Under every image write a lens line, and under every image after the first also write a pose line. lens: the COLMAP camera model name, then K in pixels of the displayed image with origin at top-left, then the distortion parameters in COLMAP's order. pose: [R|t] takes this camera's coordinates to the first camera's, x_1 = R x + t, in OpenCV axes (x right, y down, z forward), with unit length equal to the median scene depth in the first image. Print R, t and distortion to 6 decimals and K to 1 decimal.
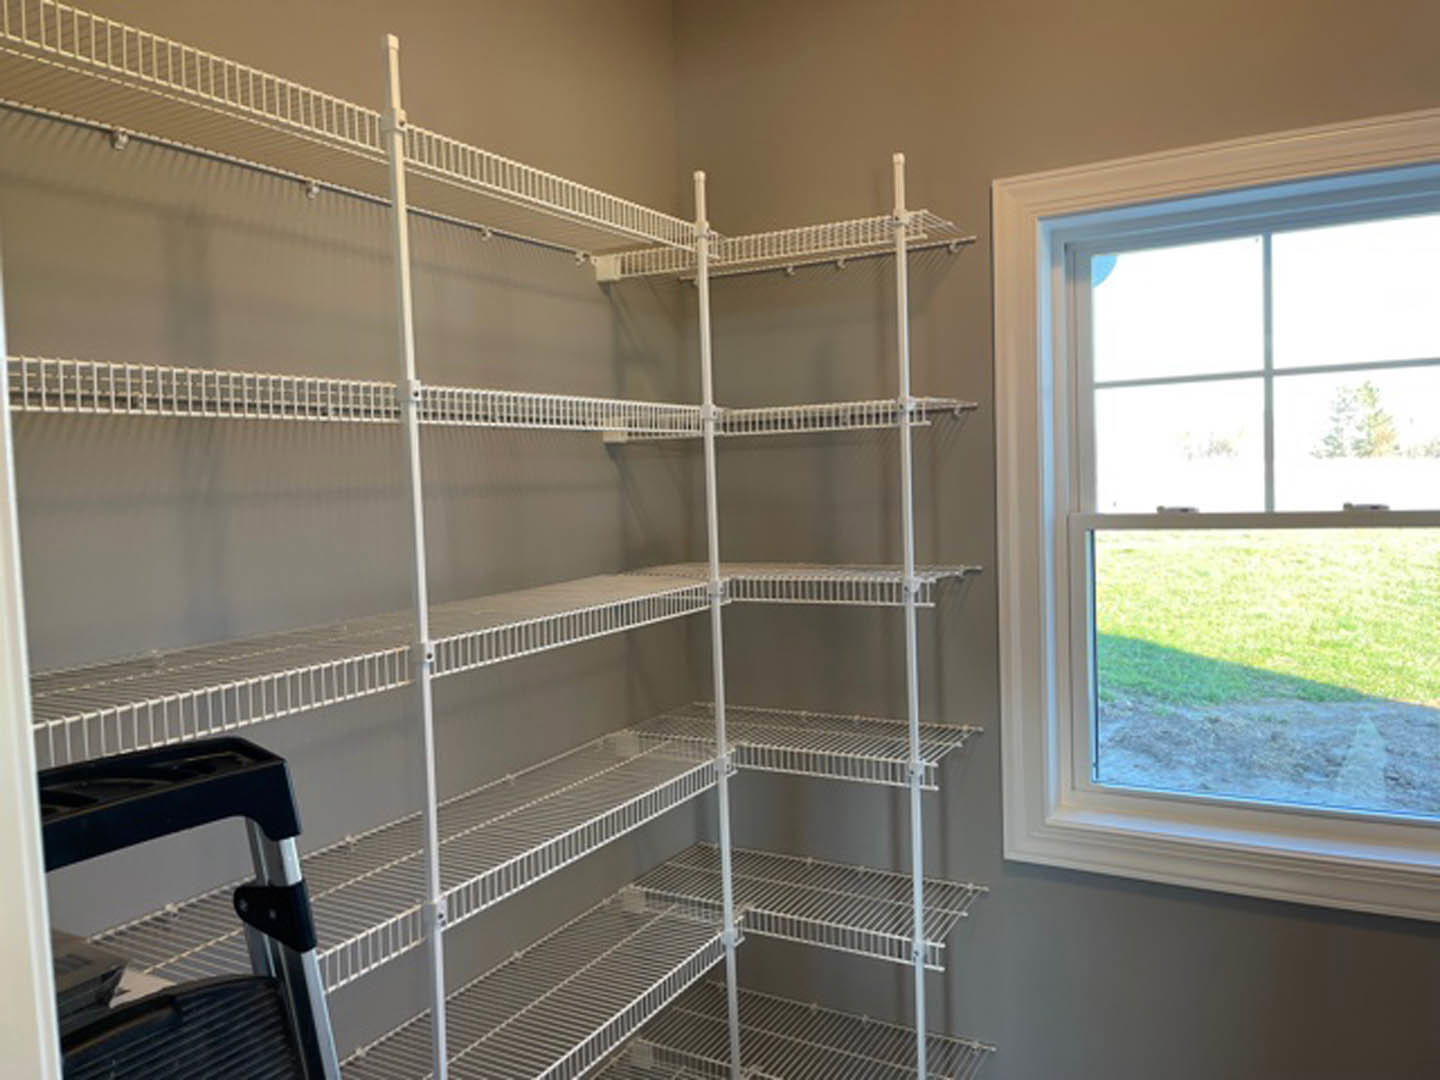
lens RADIAL K [[1116.3, 0, 738.8], [0, 1116.3, 541.1], [0, 0, 1]] dist [0.093912, -0.139065]
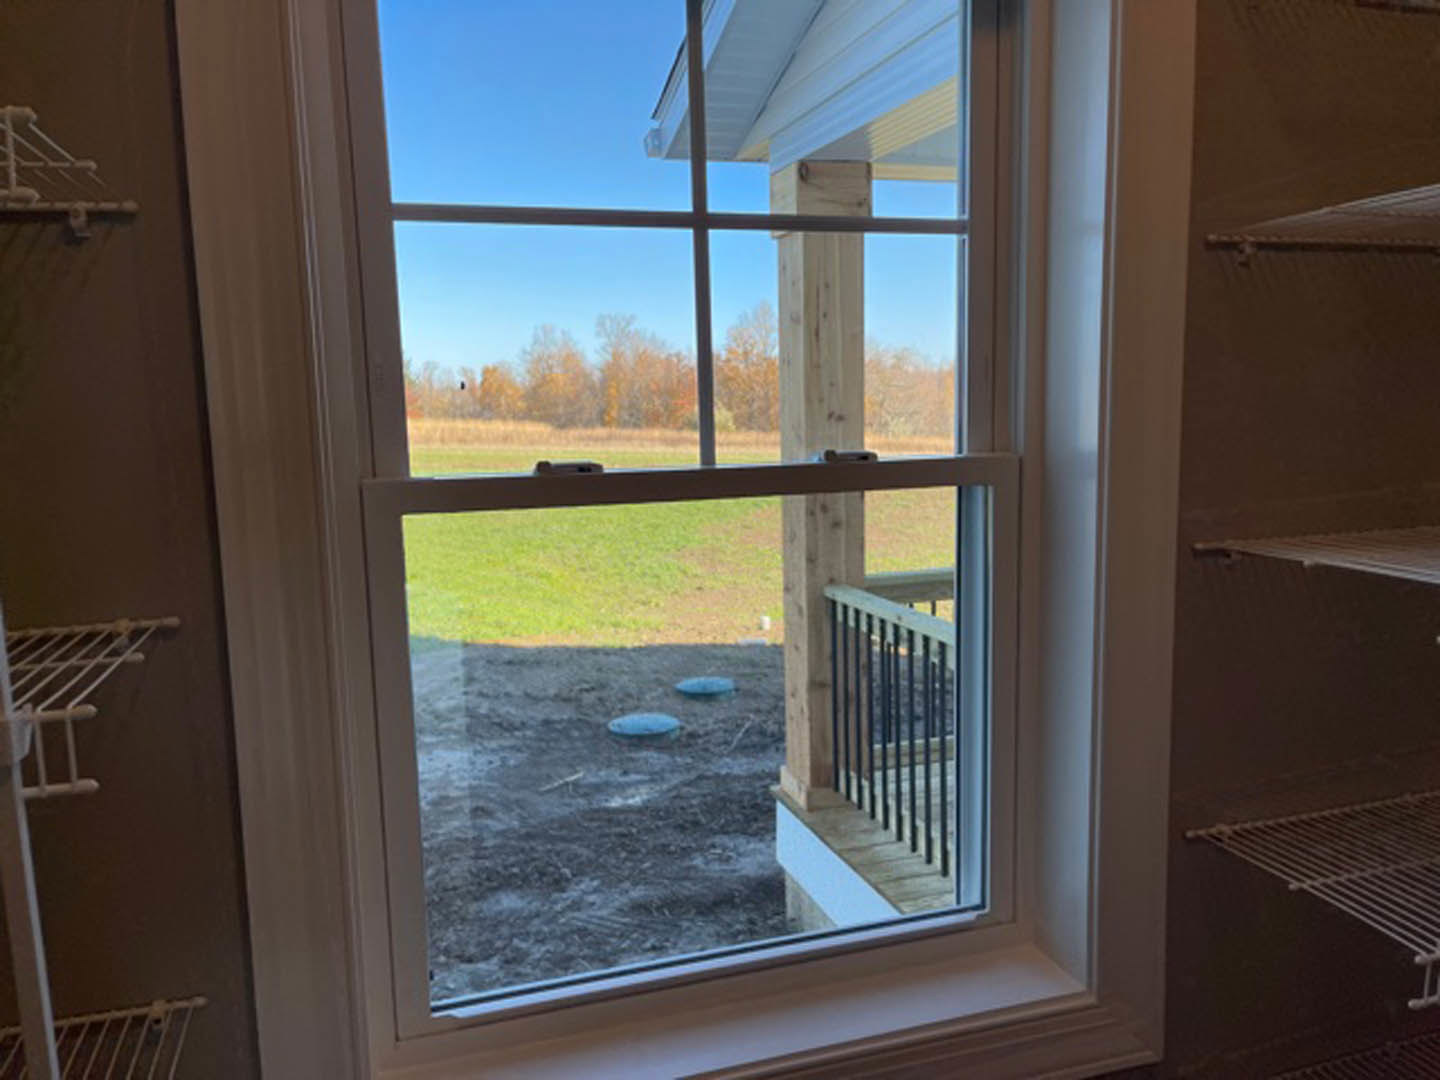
lens RADIAL K [[1071.7, 0, 720.0], [0, 1071.7, 540.0], [0, 0, 1]] dist [0.090765, -0.108014]
pose [[0.687186, -0.077777, 0.722306, 0.068866], [0.049702, 0.996956, 0.060066, -0.019851], [-0.724779, -0.005377, 0.688960, 0.587079]]
